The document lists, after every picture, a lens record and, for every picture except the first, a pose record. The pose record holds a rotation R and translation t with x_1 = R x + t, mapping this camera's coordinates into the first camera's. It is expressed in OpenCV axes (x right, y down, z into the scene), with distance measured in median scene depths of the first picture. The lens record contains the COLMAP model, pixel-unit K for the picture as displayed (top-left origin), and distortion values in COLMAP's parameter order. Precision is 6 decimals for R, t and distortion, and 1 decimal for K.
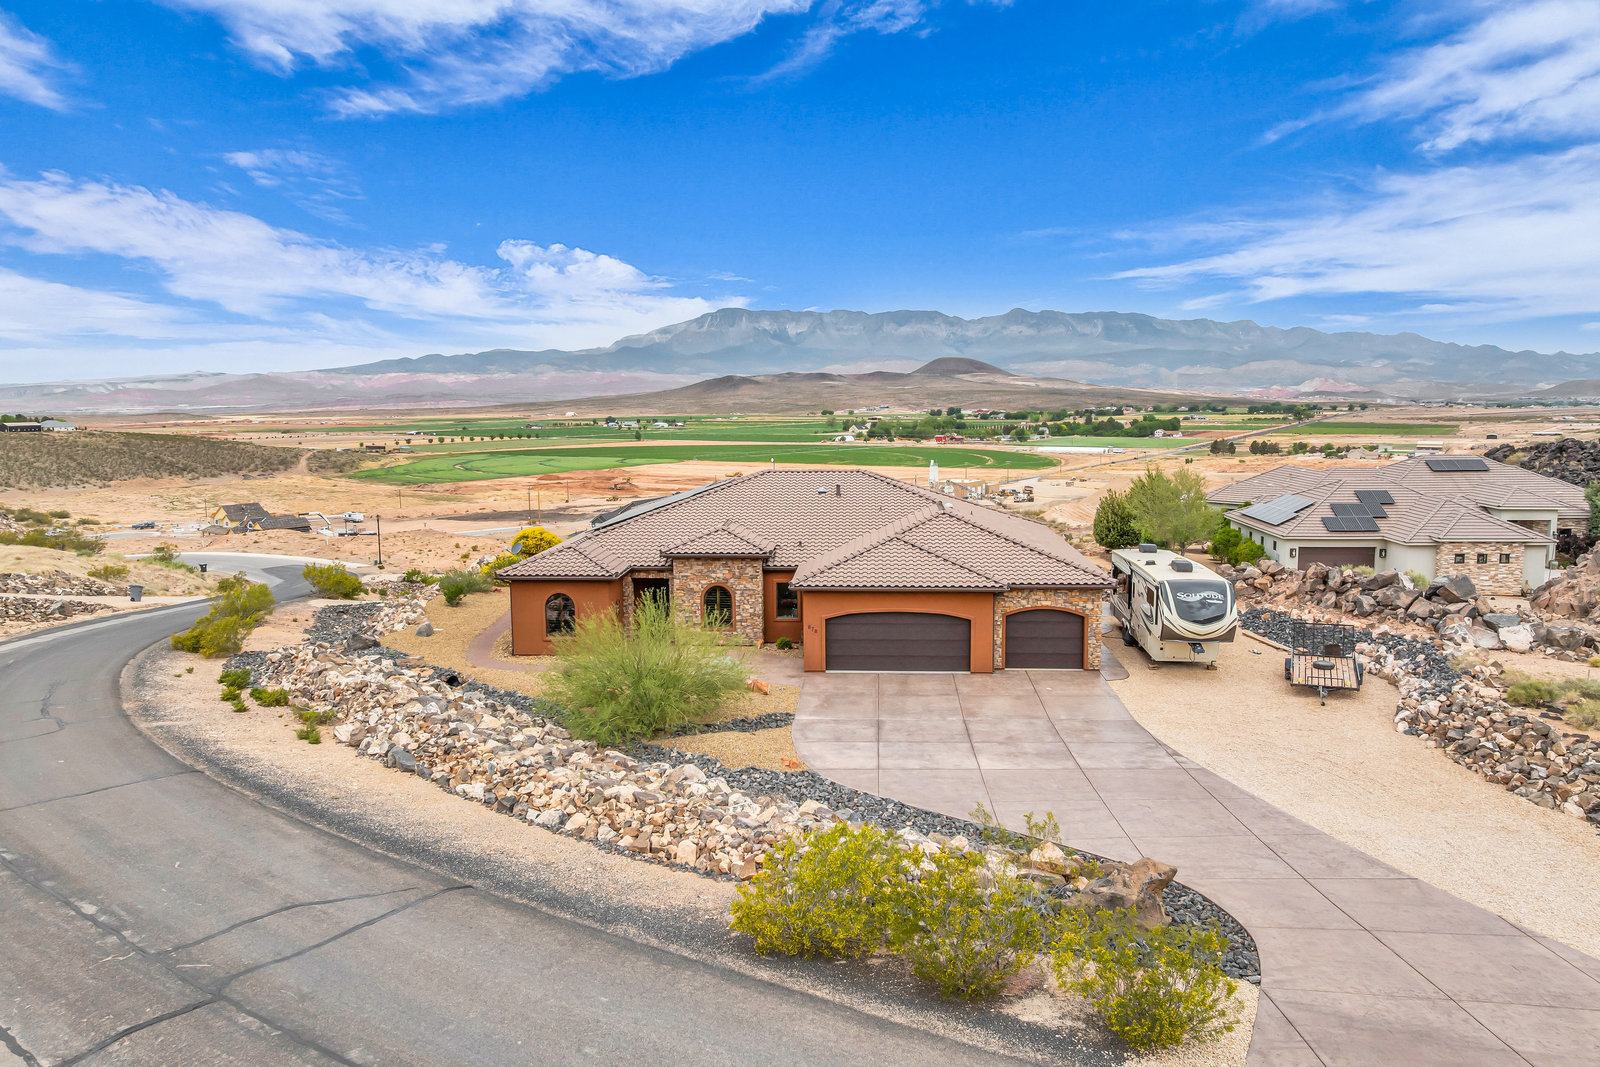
lens RADIAL K [[1128.2, 0, 800.0], [0, 1128.2, 533.5], [0, 0, 1]] dist [-0.037845, 0.000147]
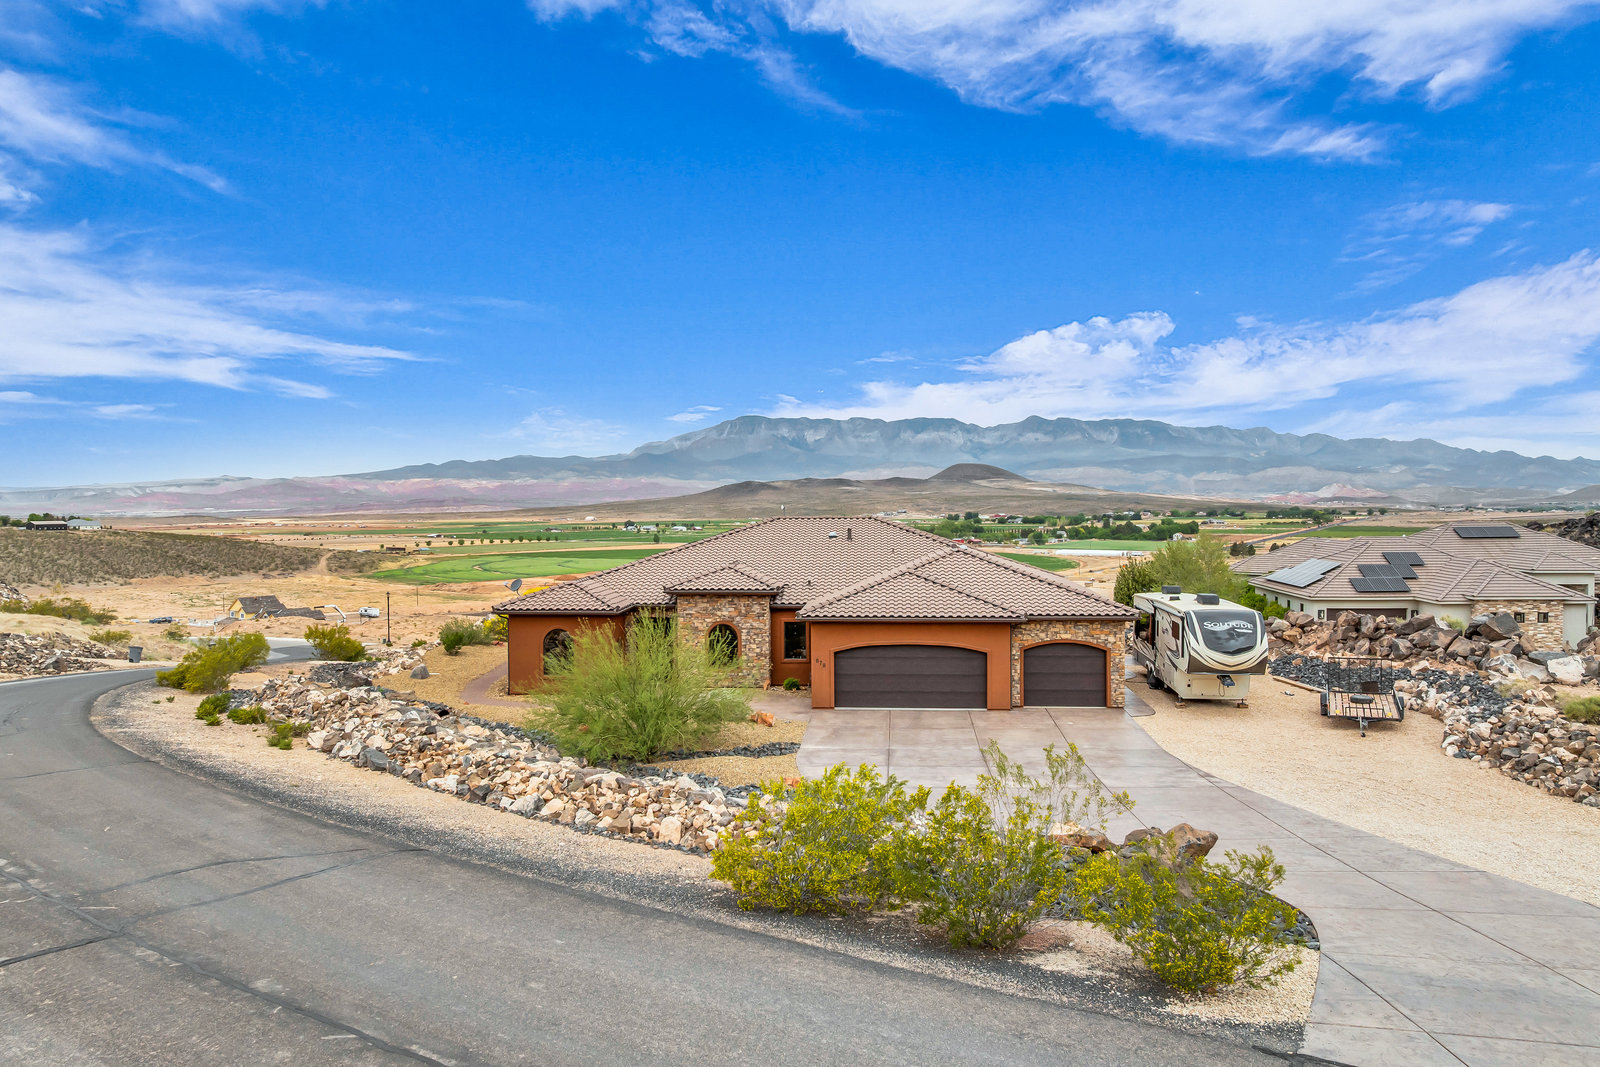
lens RADIAL K [[1128.2, 0, 800.0], [0, 1128.2, 533.5], [0, 0, 1]] dist [-0.037845, 0.000147]
pose [[0.999870, 0.002075, -0.016017, 0.005323], [-0.003569, 0.995582, -0.093828, 0.040287], [0.015752, 0.093872, 0.995460, 0.024581]]
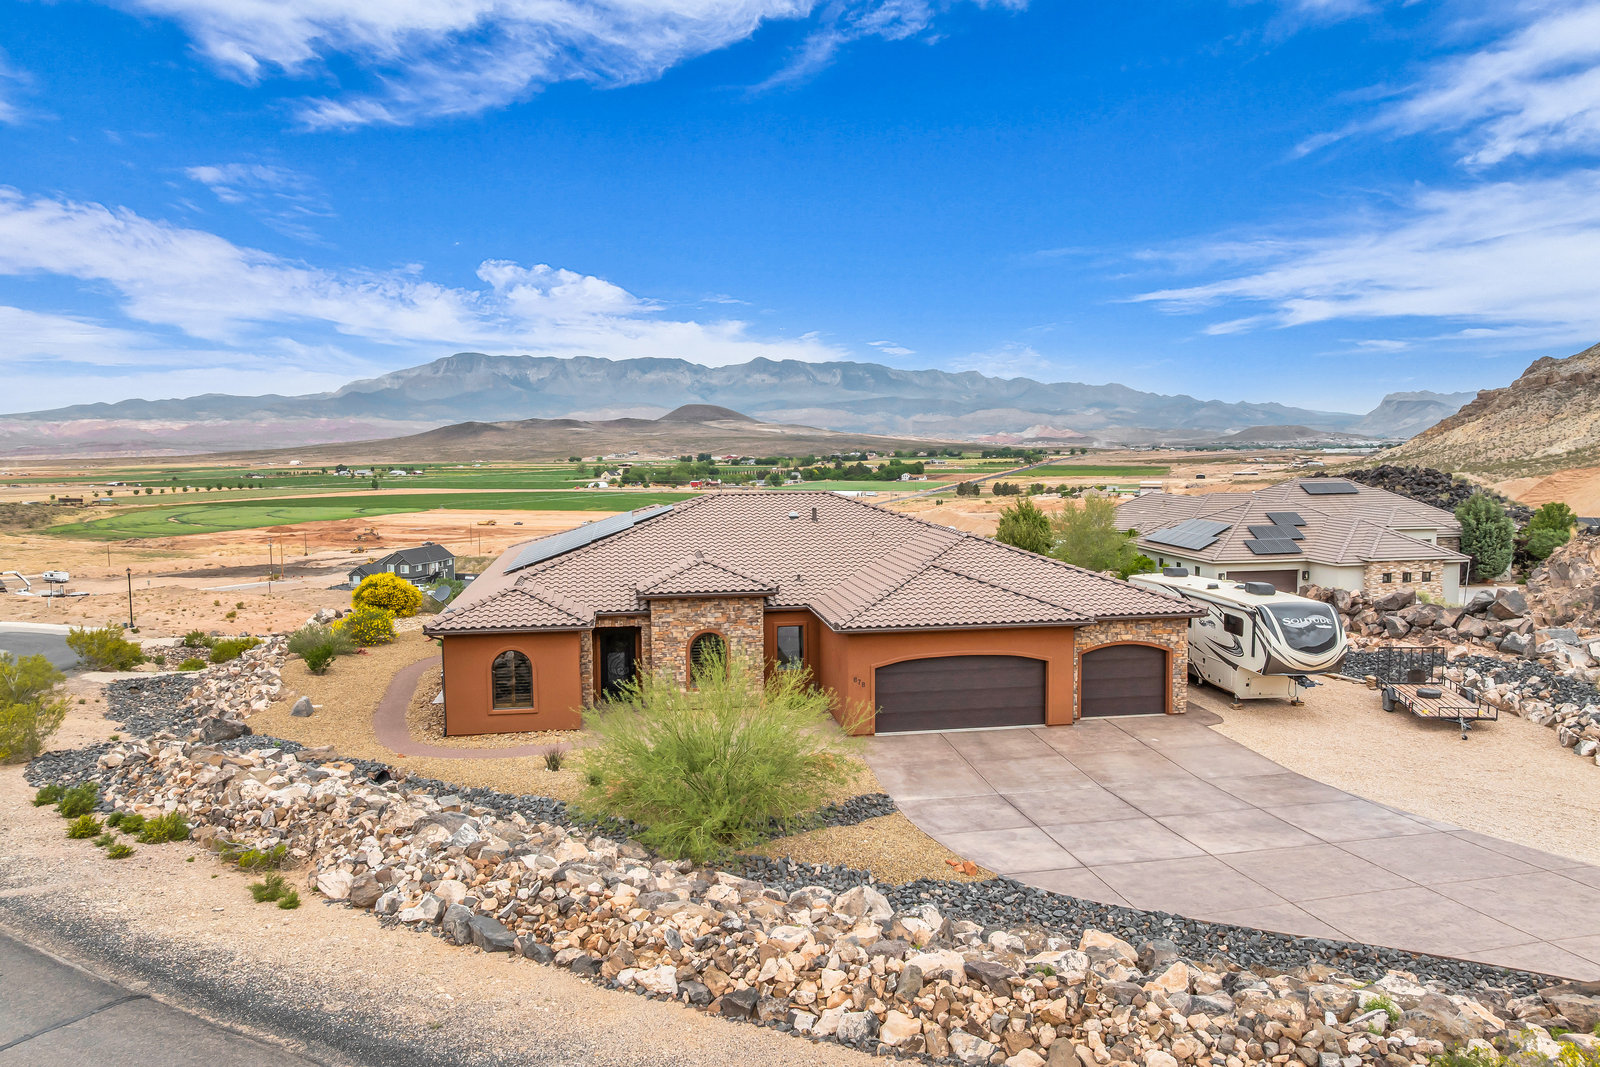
lens RADIAL K [[1128.2, 0, 800.0], [0, 1128.2, 533.5], [0, 0, 1]] dist [-0.037845, 0.000147]
pose [[0.974694, -0.018711, 0.222760, -0.125837], [0.027977, 0.998866, -0.038513, 0.006135], [-0.221787, 0.043770, 0.974112, 0.143421]]
